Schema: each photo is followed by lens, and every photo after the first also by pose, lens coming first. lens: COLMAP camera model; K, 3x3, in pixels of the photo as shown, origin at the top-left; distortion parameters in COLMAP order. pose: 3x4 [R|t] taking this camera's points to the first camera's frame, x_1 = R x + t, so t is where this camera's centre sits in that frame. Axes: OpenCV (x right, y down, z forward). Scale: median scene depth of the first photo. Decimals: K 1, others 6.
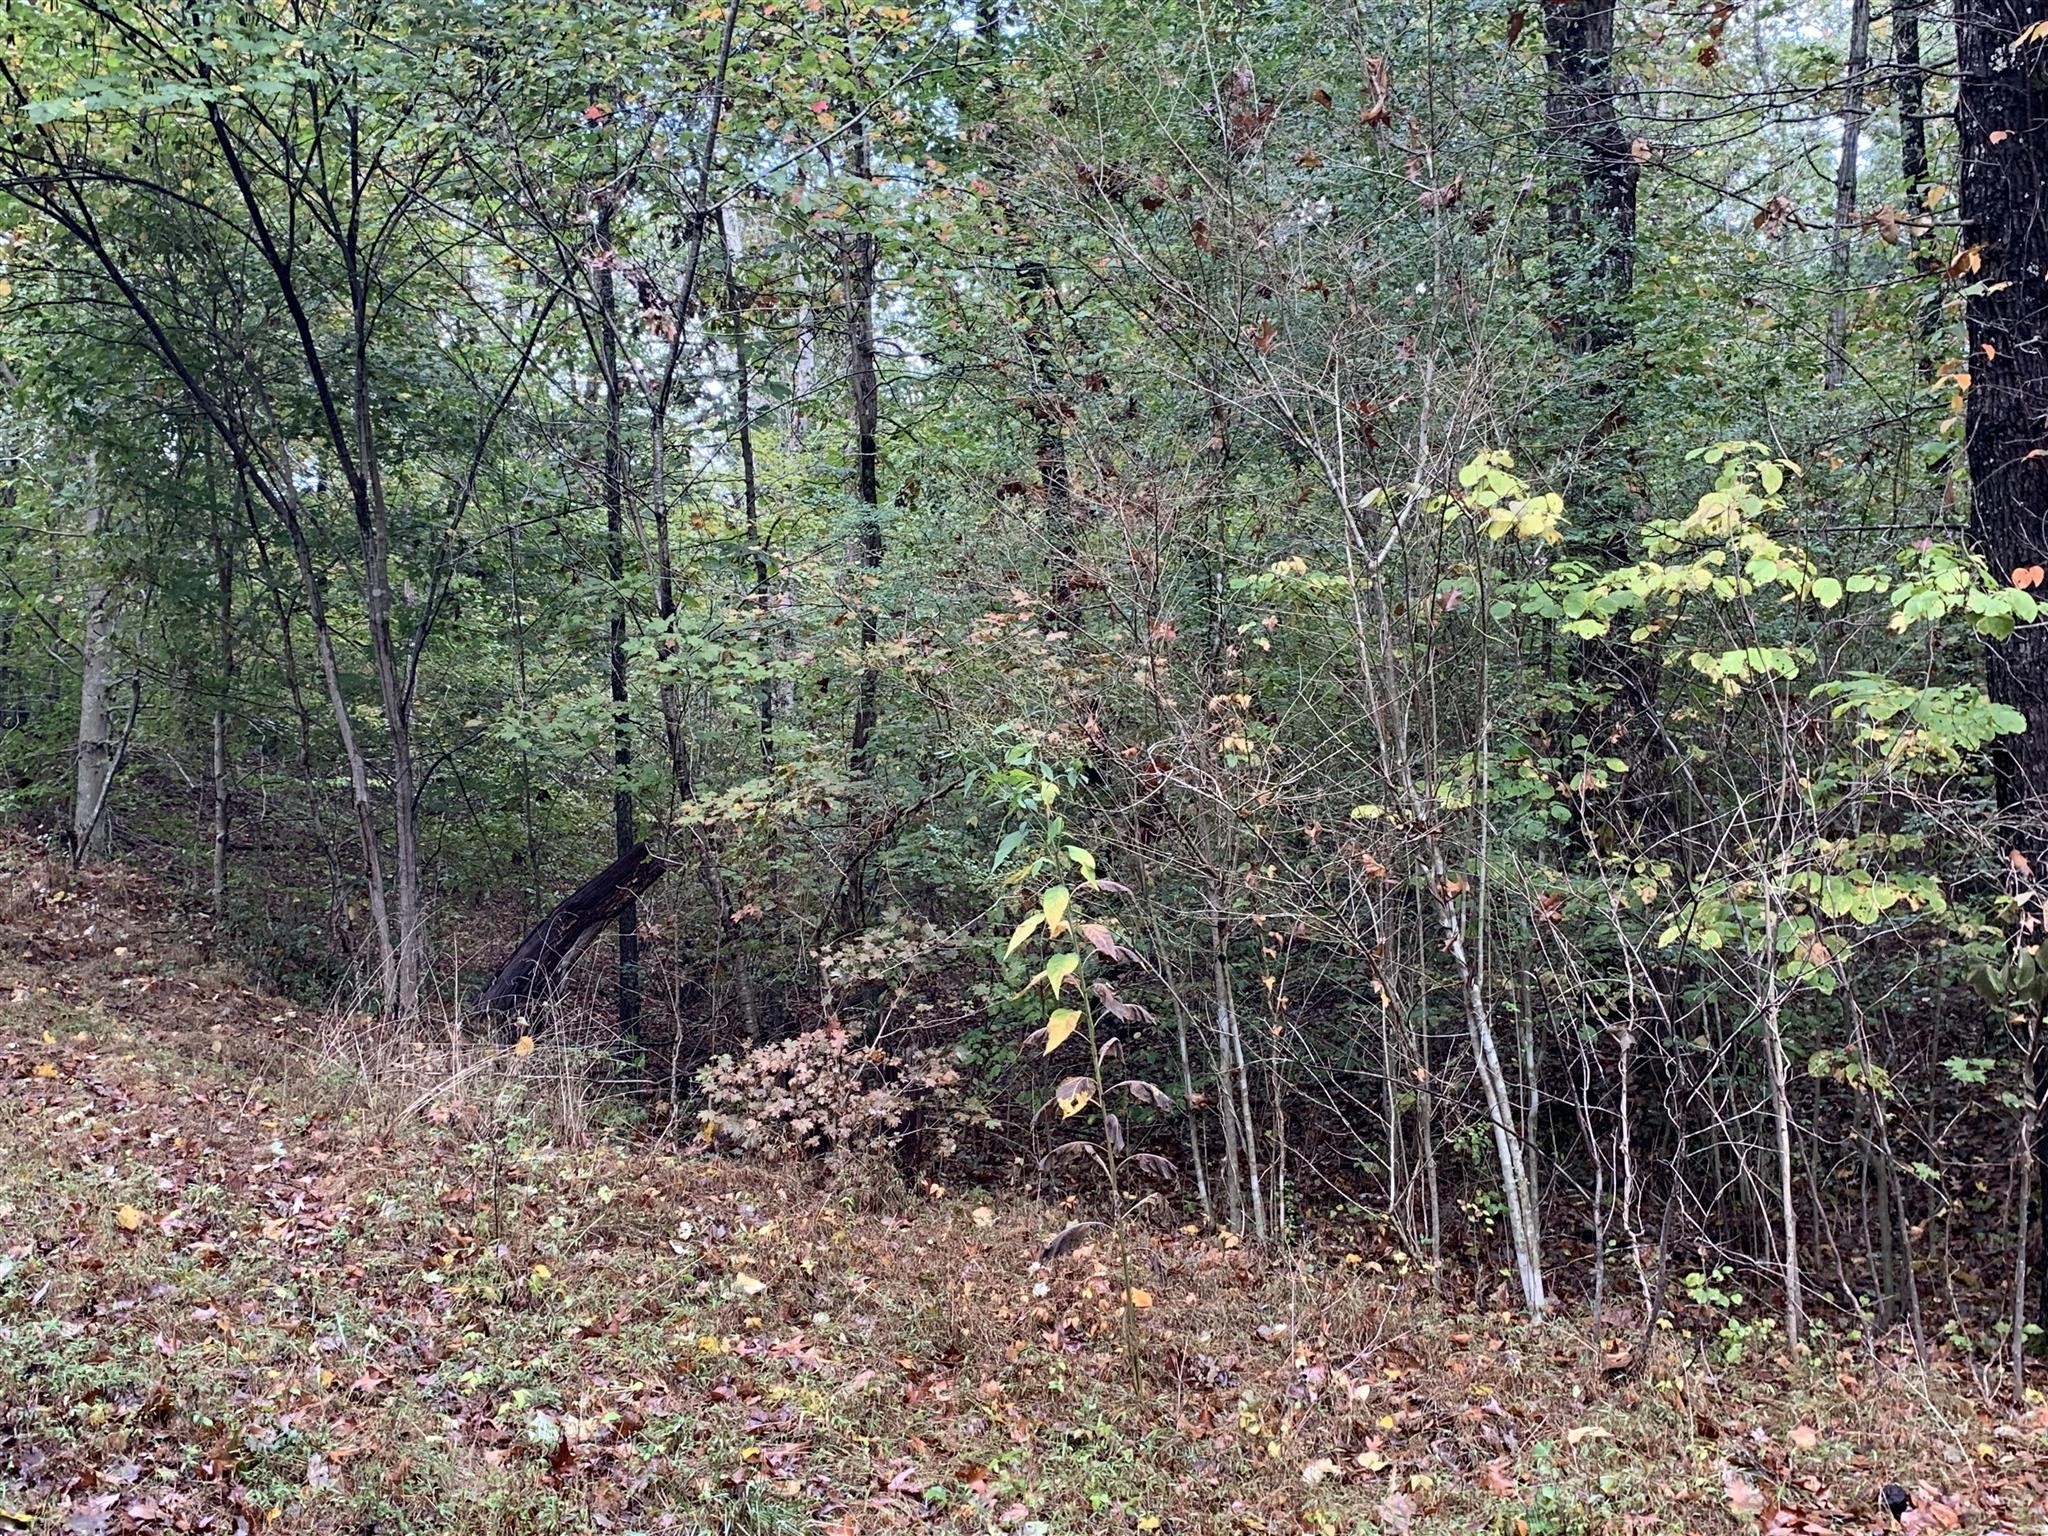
lens RADIAL K [[2161.3, 0, 1024.0], [0, 2161.3, 768.0], [0, 0, 1]] dist [0.185288, -0.573572]
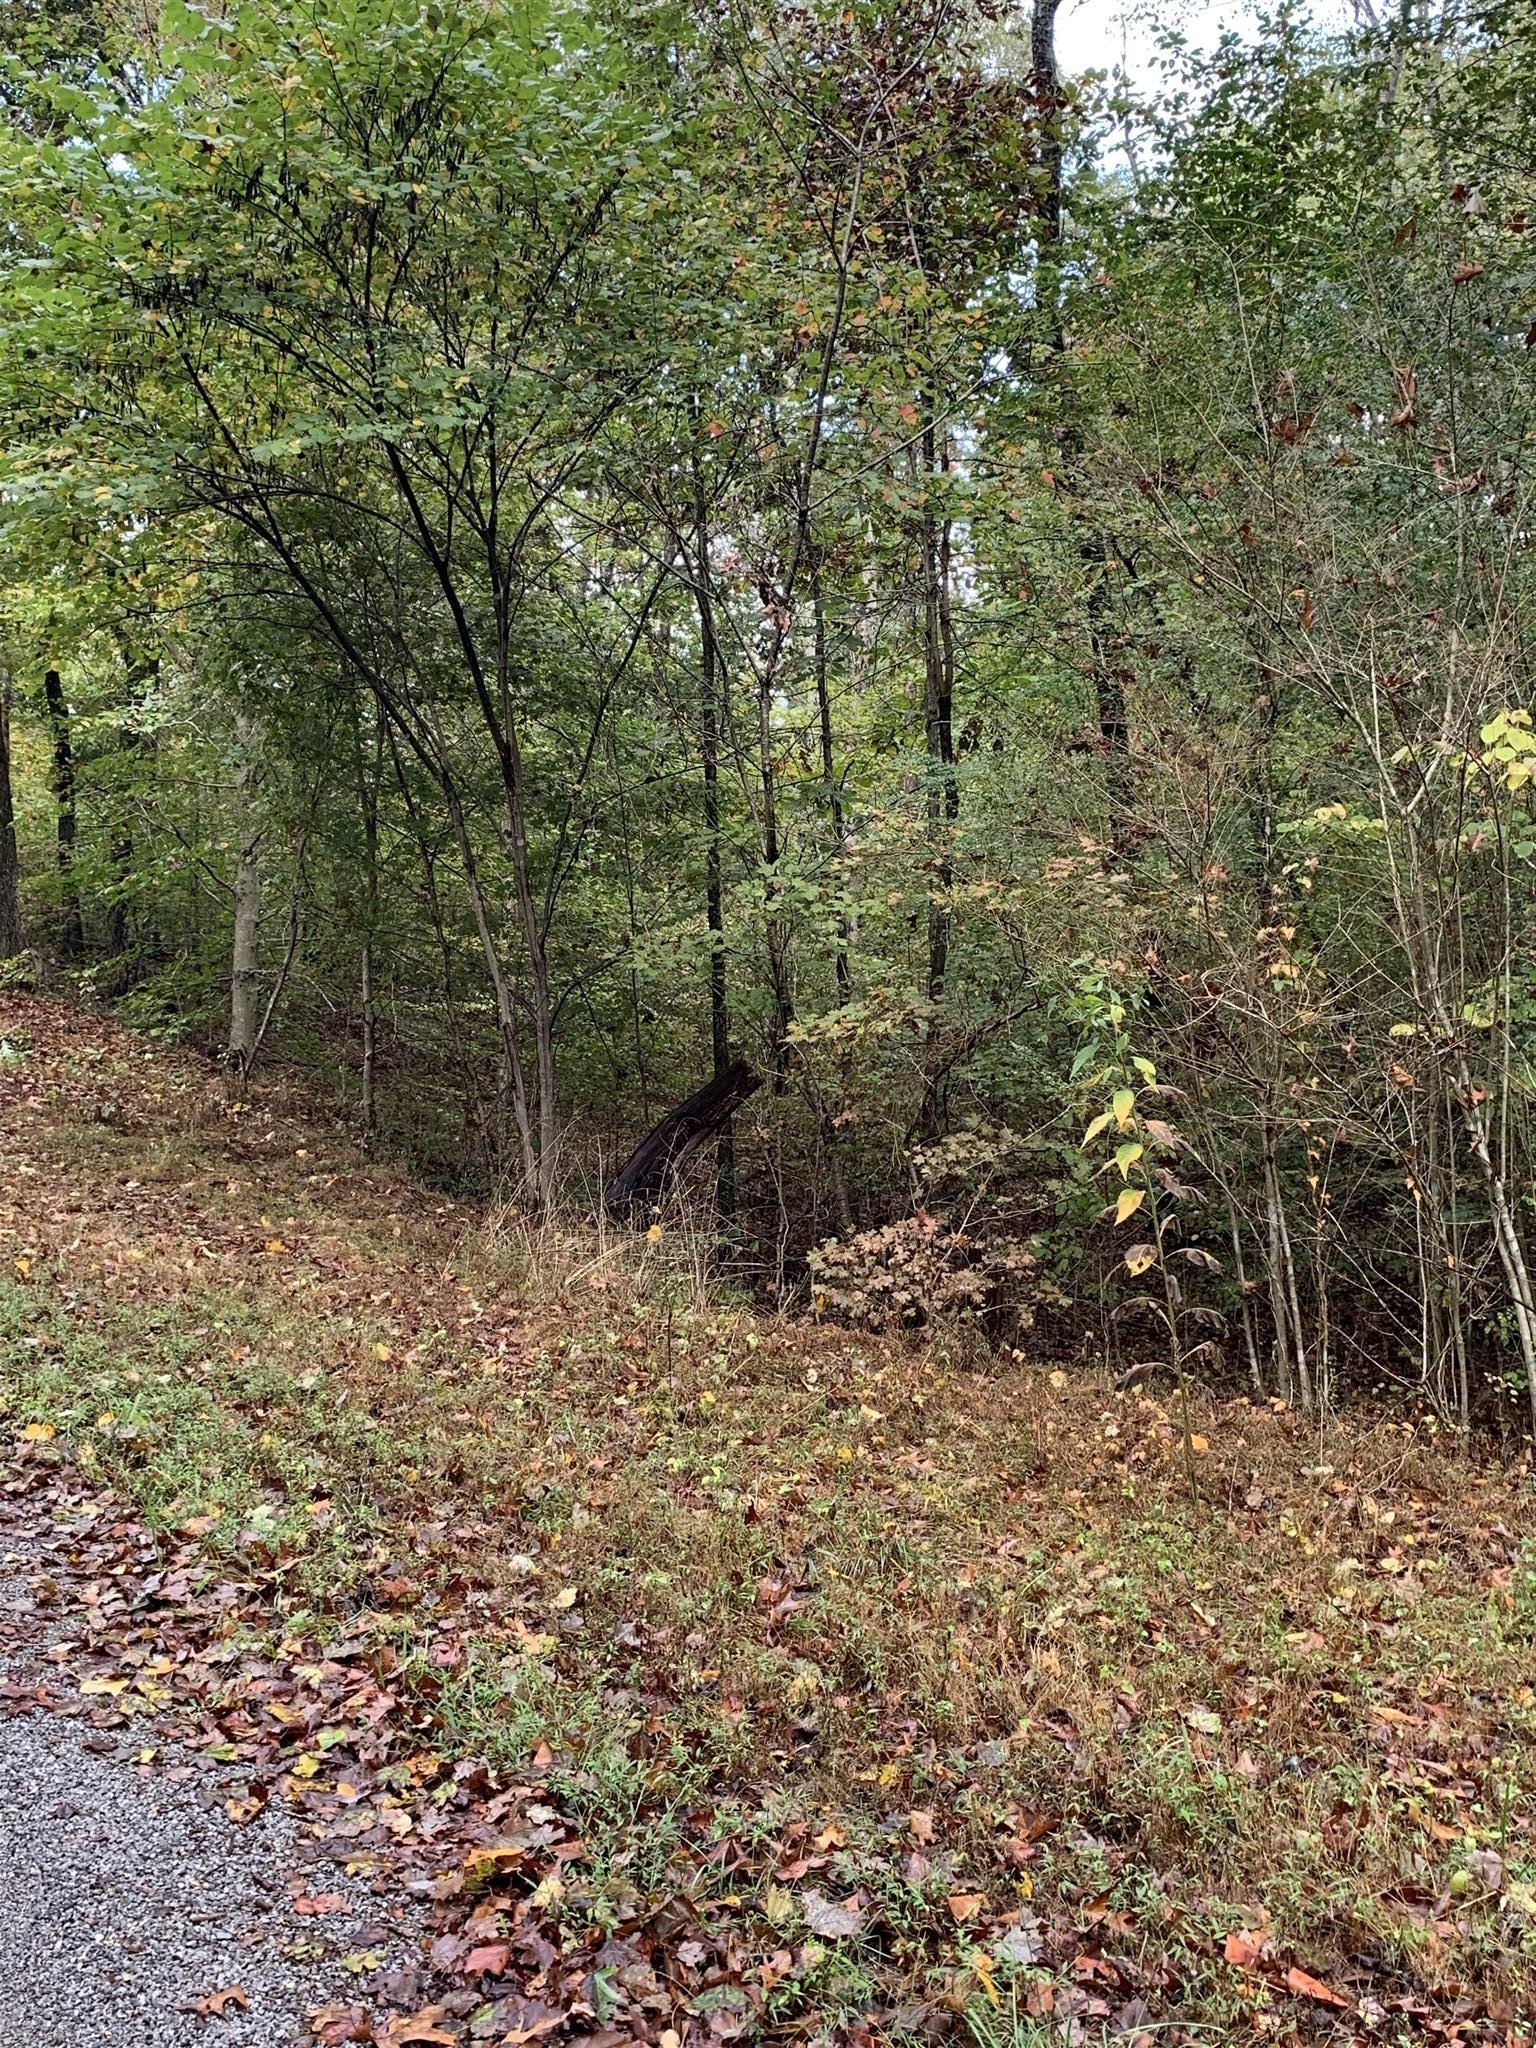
lens RADIAL K [[2161.3, 0, 759.6], [0, 2161.3, 998.2], [0, 0, 1]] dist [0.185288, -0.573572]
pose [[0.989463, -0.004767, -0.144708, -0.007787], [0.005343, 0.999979, 0.003596, -0.002136], [0.144688, -0.004331, 0.989468, -0.179609]]
